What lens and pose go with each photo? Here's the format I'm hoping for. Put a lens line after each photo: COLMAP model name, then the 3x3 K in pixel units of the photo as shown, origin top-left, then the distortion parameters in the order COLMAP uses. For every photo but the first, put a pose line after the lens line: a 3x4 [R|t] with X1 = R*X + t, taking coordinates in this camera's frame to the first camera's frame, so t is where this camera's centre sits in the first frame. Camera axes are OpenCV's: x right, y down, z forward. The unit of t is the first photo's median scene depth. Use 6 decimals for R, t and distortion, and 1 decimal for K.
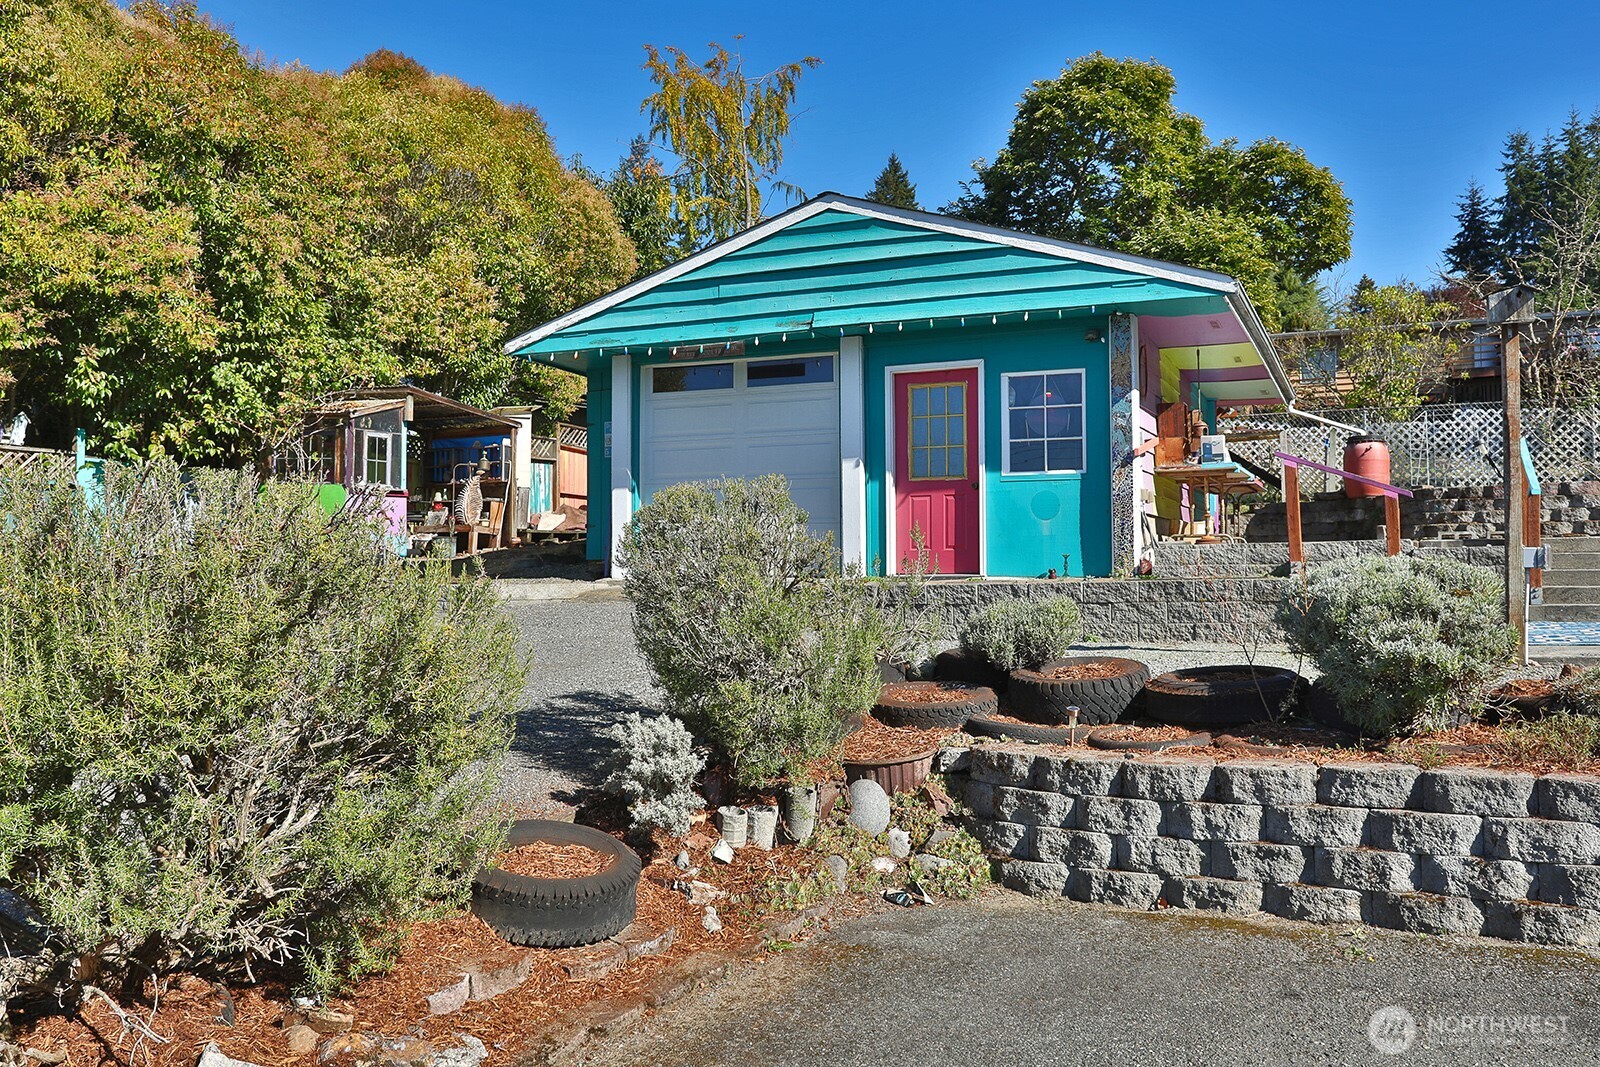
lens RADIAL K [[1341.6, 0, 817.9], [0, 1341.6, 549.1], [0, 0, 1]] dist [-0.058647, 0.053203]
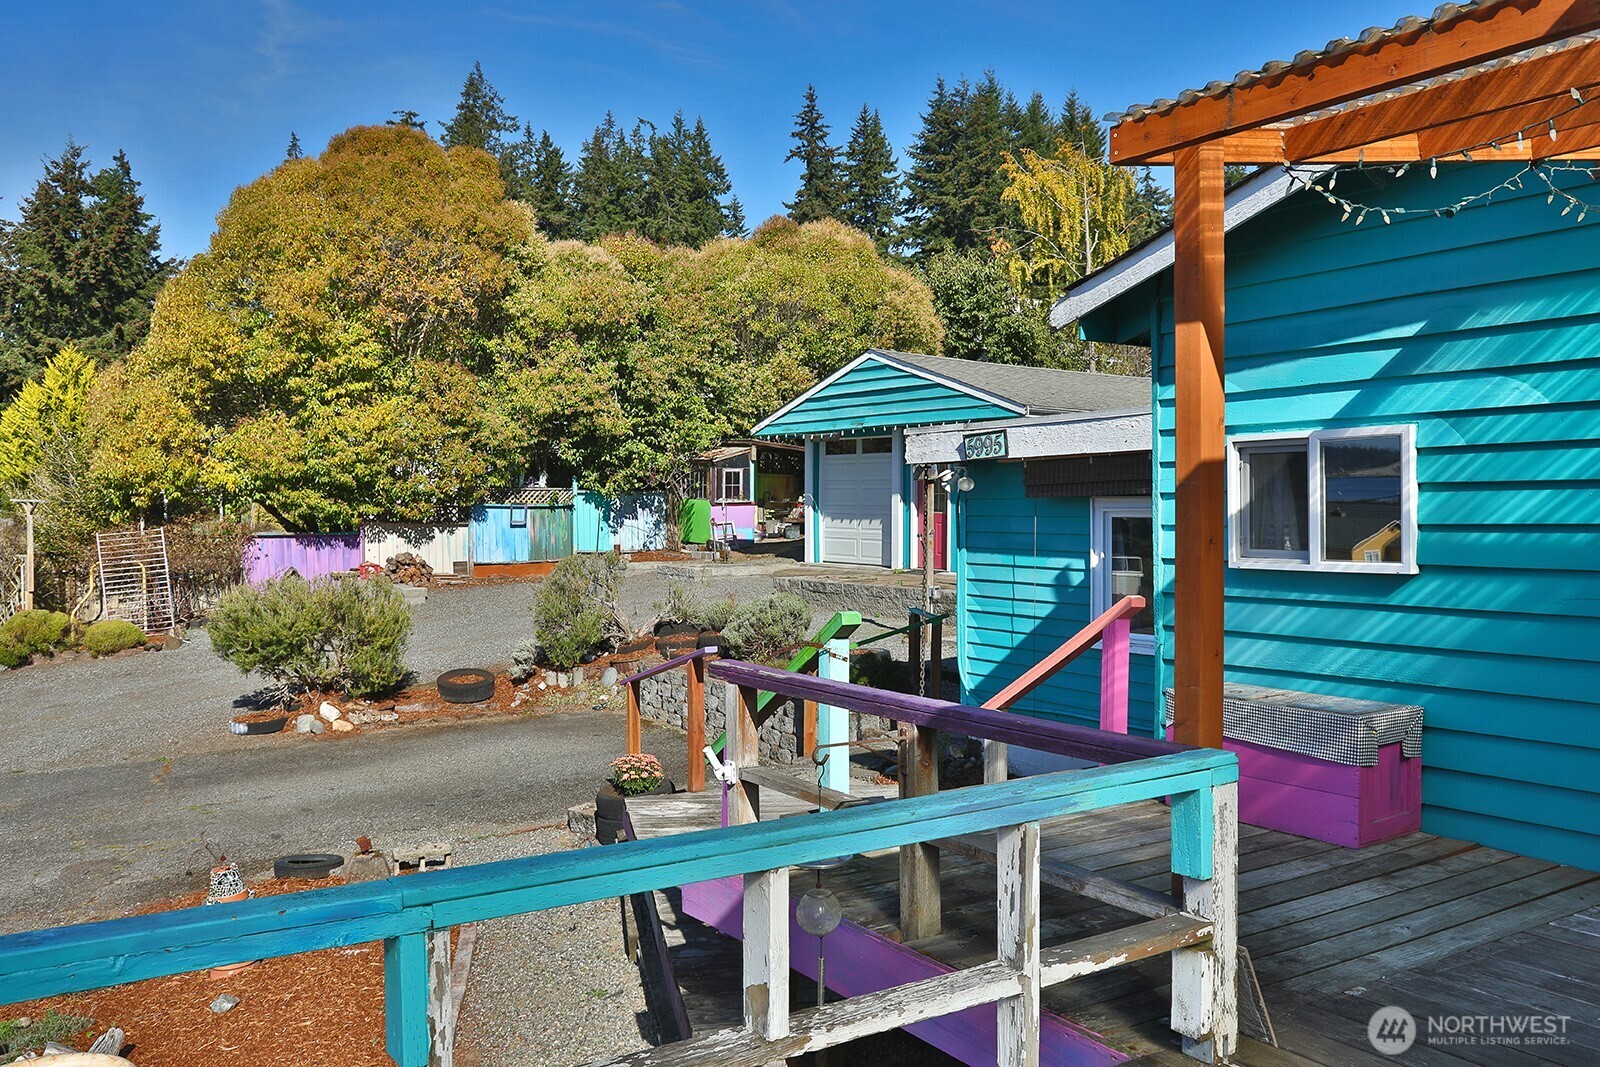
lens RADIAL K [[1341.6, 0, 813.2], [0, 1341.6, 517.7], [0, 0, 1]] dist [-0.058647, 0.053203]
pose [[0.846508, 0.011333, -0.532256, 0.803254], [0.006532, 0.999477, 0.031670, -0.093823], [0.532337, -0.030286, 0.845991, -0.479570]]
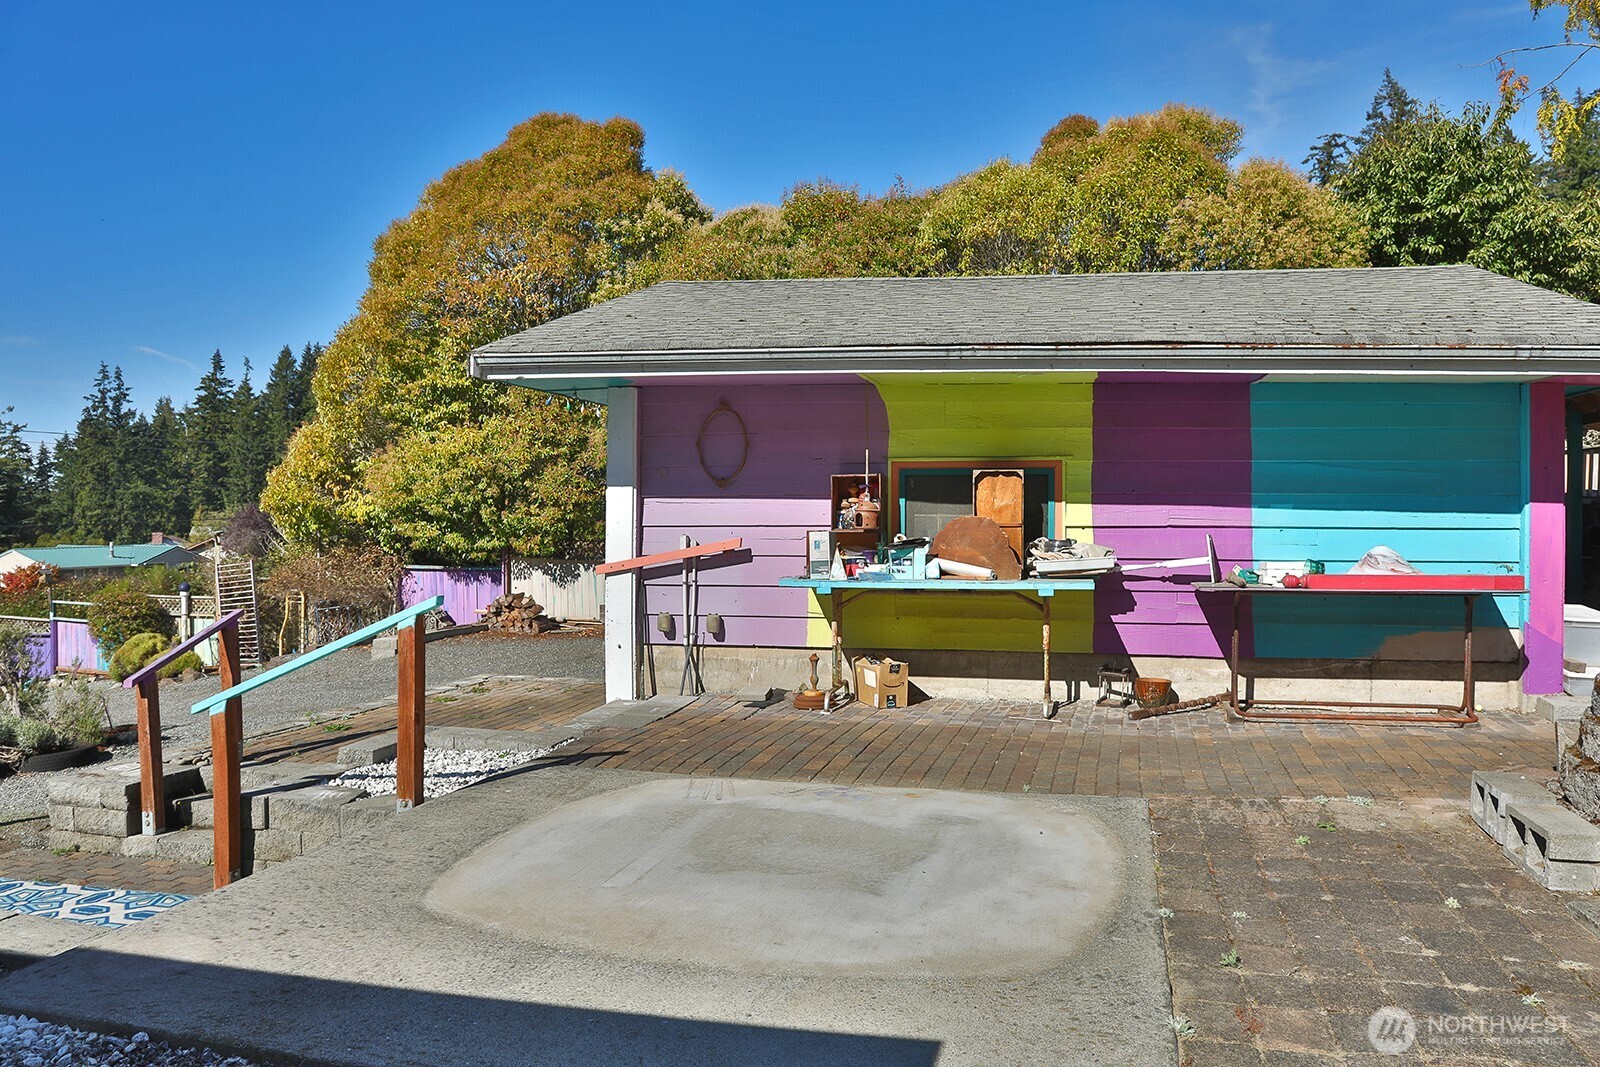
lens RADIAL K [[1170.8, 0, 775.4], [0, 1170.8, 501.6], [0, 0, 1]] dist [-0.113875, 0.053214]
pose [[0.164459, -0.003908, -0.986376, 0.806480], [0.022100, 0.999756, -0.000276, -0.095513], [0.986136, -0.021753, 0.164505, 0.873782]]
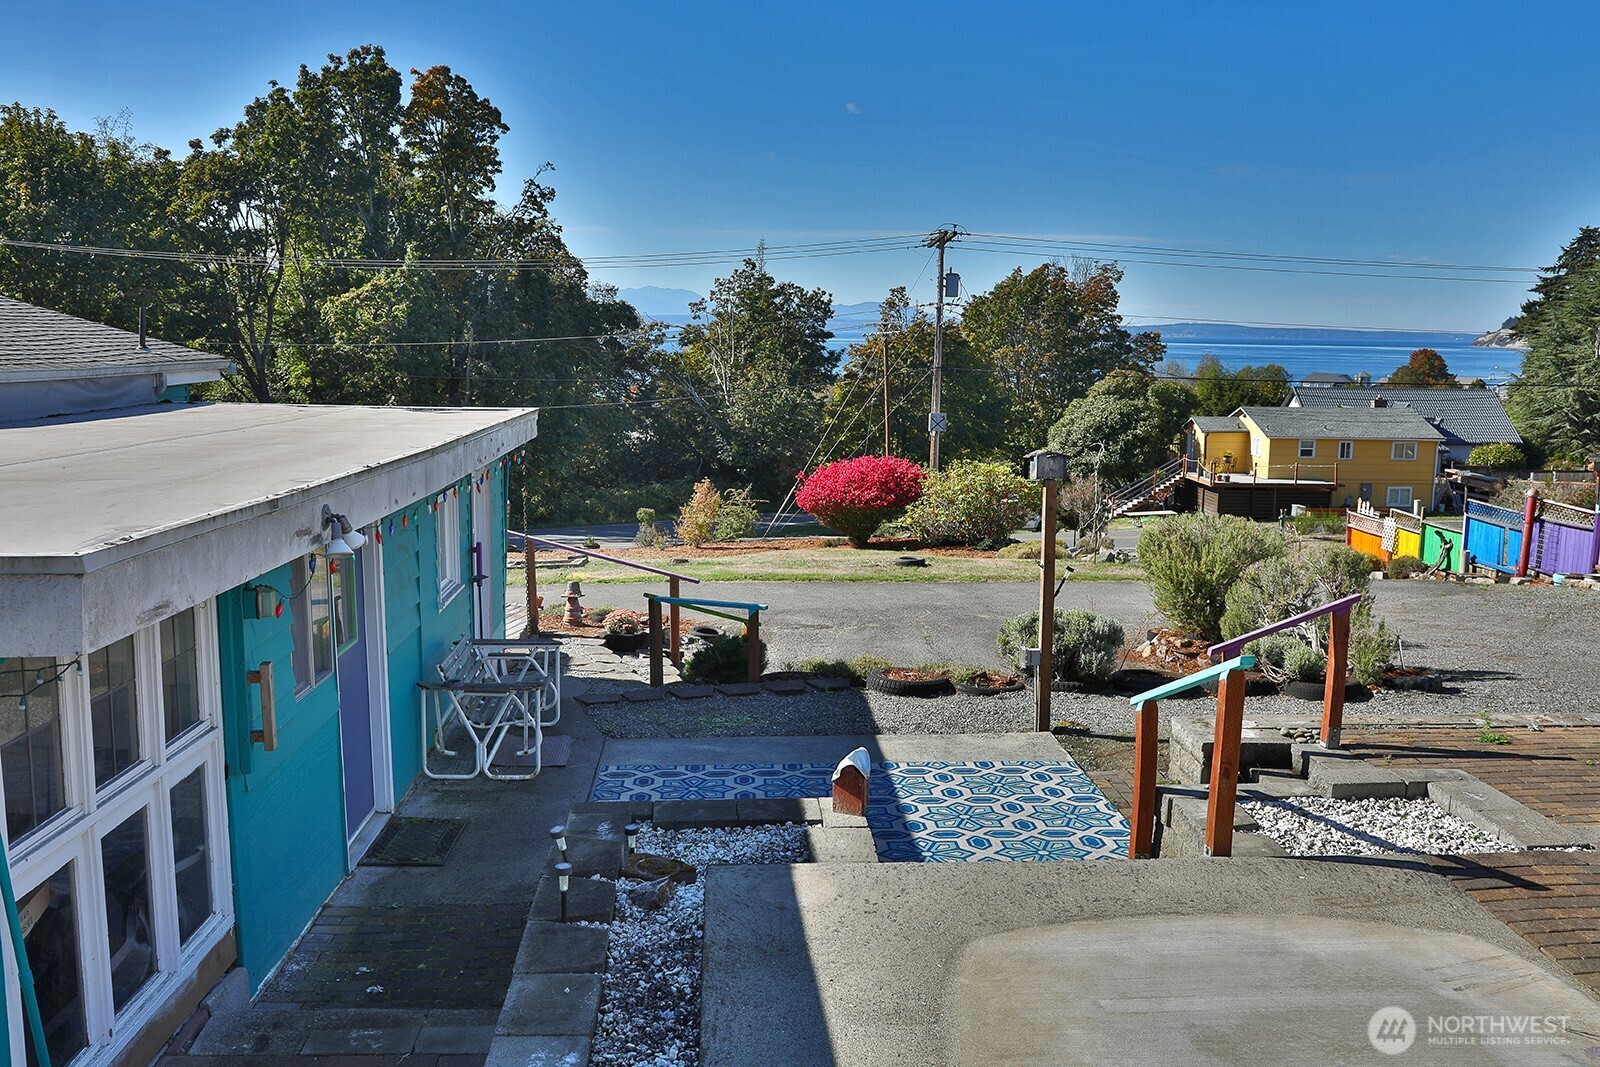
lens RADIAL K [[1341.6, 0, 837.3], [0, 1341.6, 535.4], [0, 0, 1]] dist [-0.058647, 0.053203]
pose [[-0.870608, 0.071643, -0.486732, 0.727490], [0.005739, 0.990752, 0.135567, -0.159263], [0.491943, 0.115233, -0.862968, 1.111468]]
